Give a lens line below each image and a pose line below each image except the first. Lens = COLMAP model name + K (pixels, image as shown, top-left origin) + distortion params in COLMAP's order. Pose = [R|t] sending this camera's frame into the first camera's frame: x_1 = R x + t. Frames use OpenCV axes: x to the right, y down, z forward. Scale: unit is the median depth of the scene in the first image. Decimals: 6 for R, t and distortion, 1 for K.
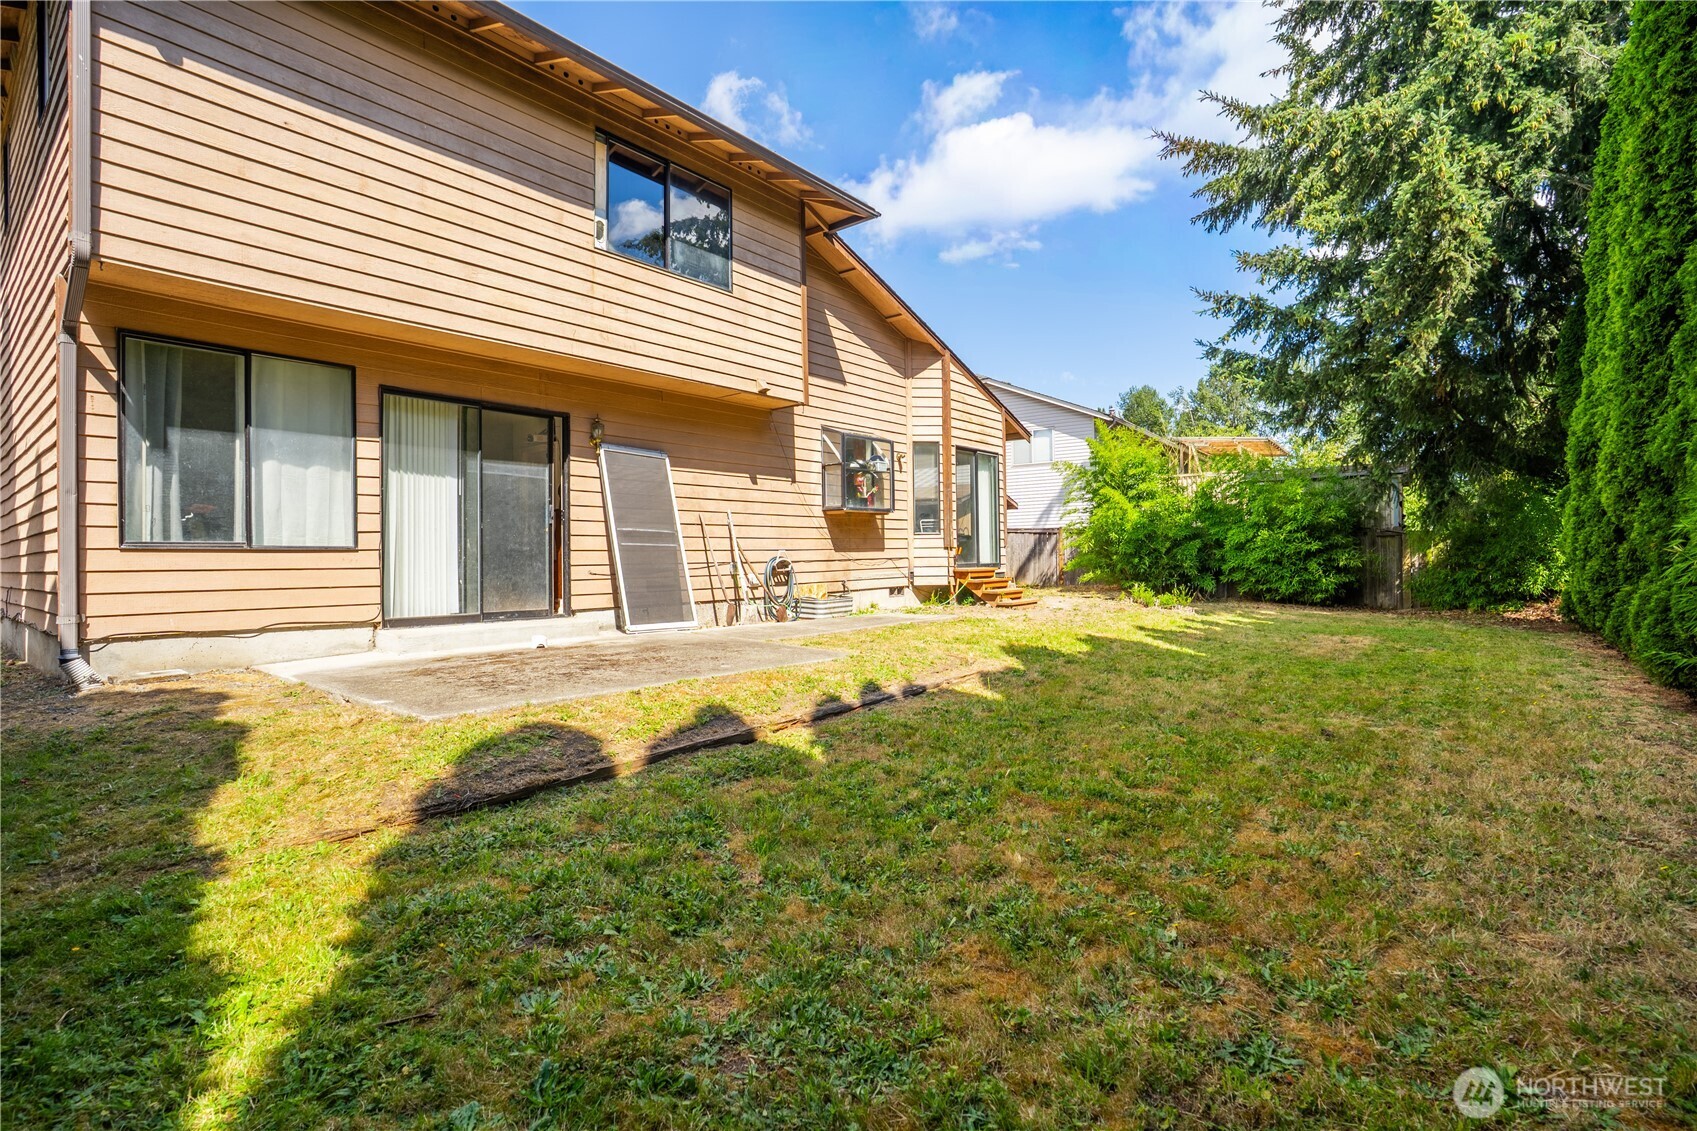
lens RADIAL K [[767.3, 0, 850.1], [0, 767.3, 554.5], [0, 0, 1]] dist [-0.017590, 0.003930]
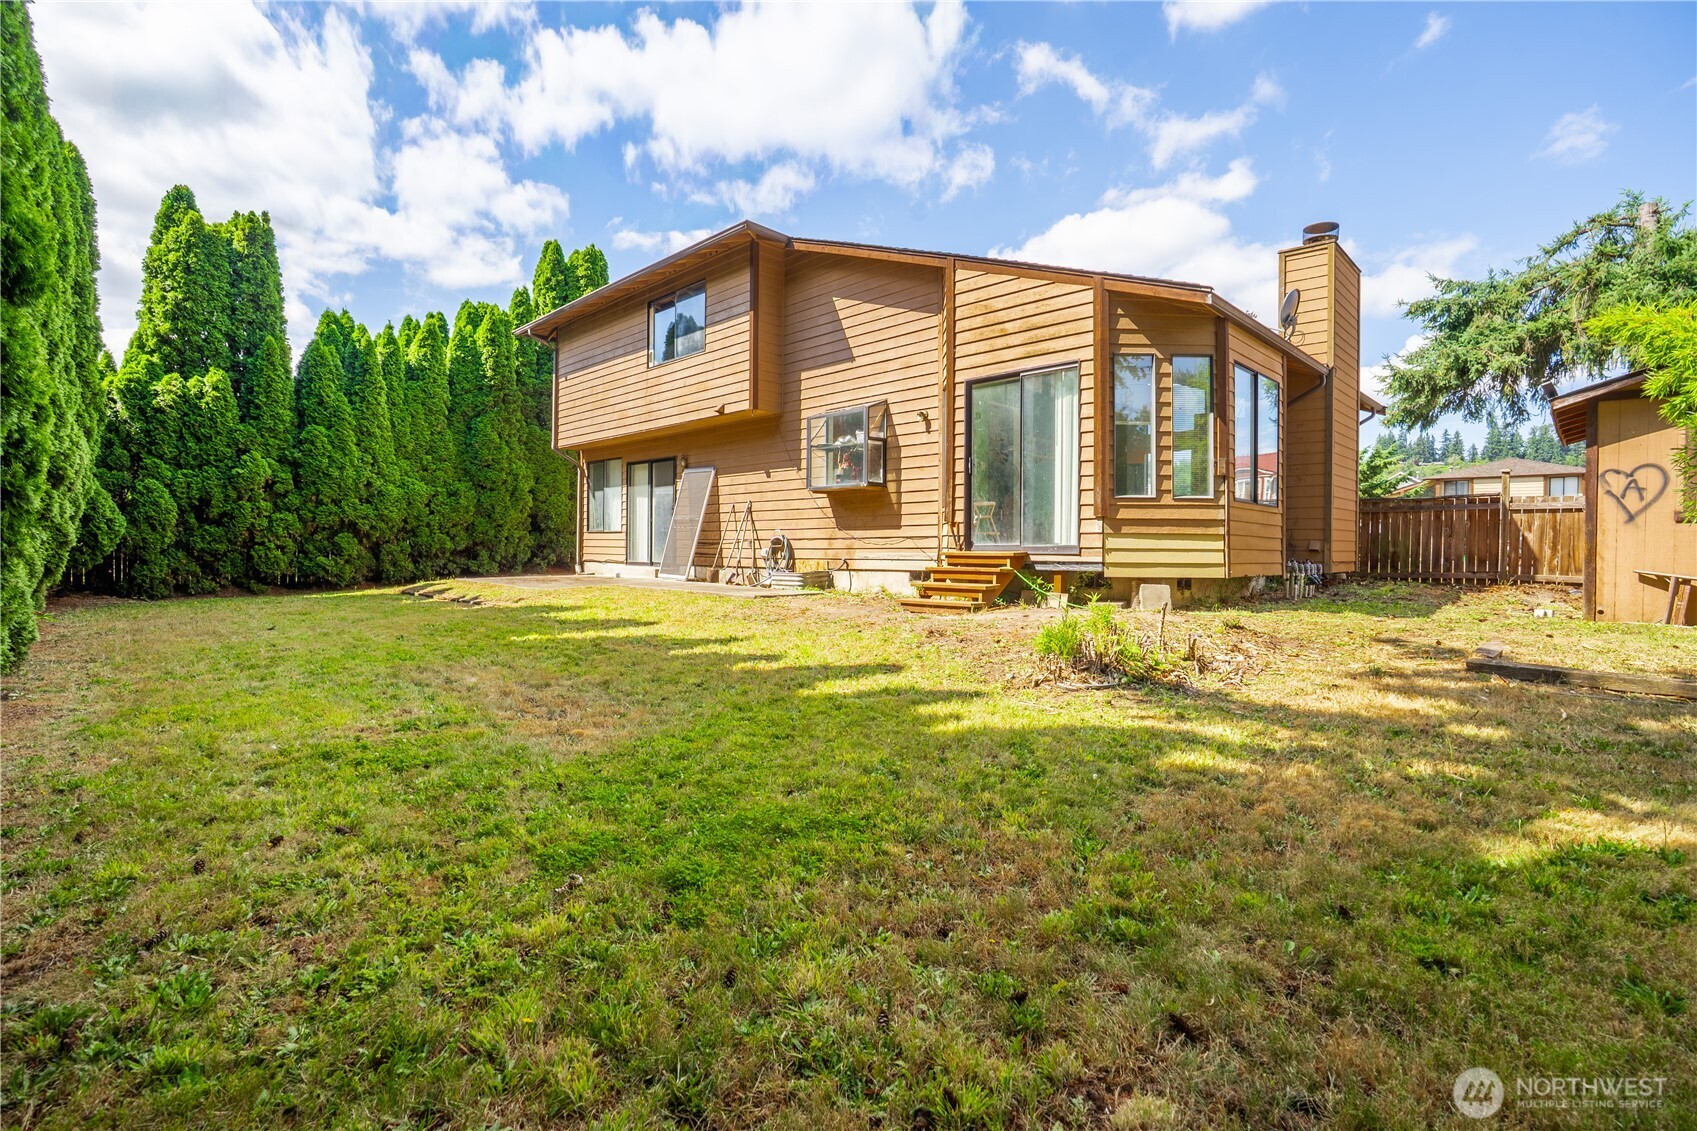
lens RADIAL K [[767.3, 0, 848.5], [0, 767.3, 559.3], [0, 0, 1]] dist [-0.017590, 0.003930]
pose [[-0.077109, 0.022416, -0.996771, 0.992661], [-0.006578, 0.999714, 0.022991, 0.011540], [0.997001, 0.008329, -0.076940, 1.082988]]
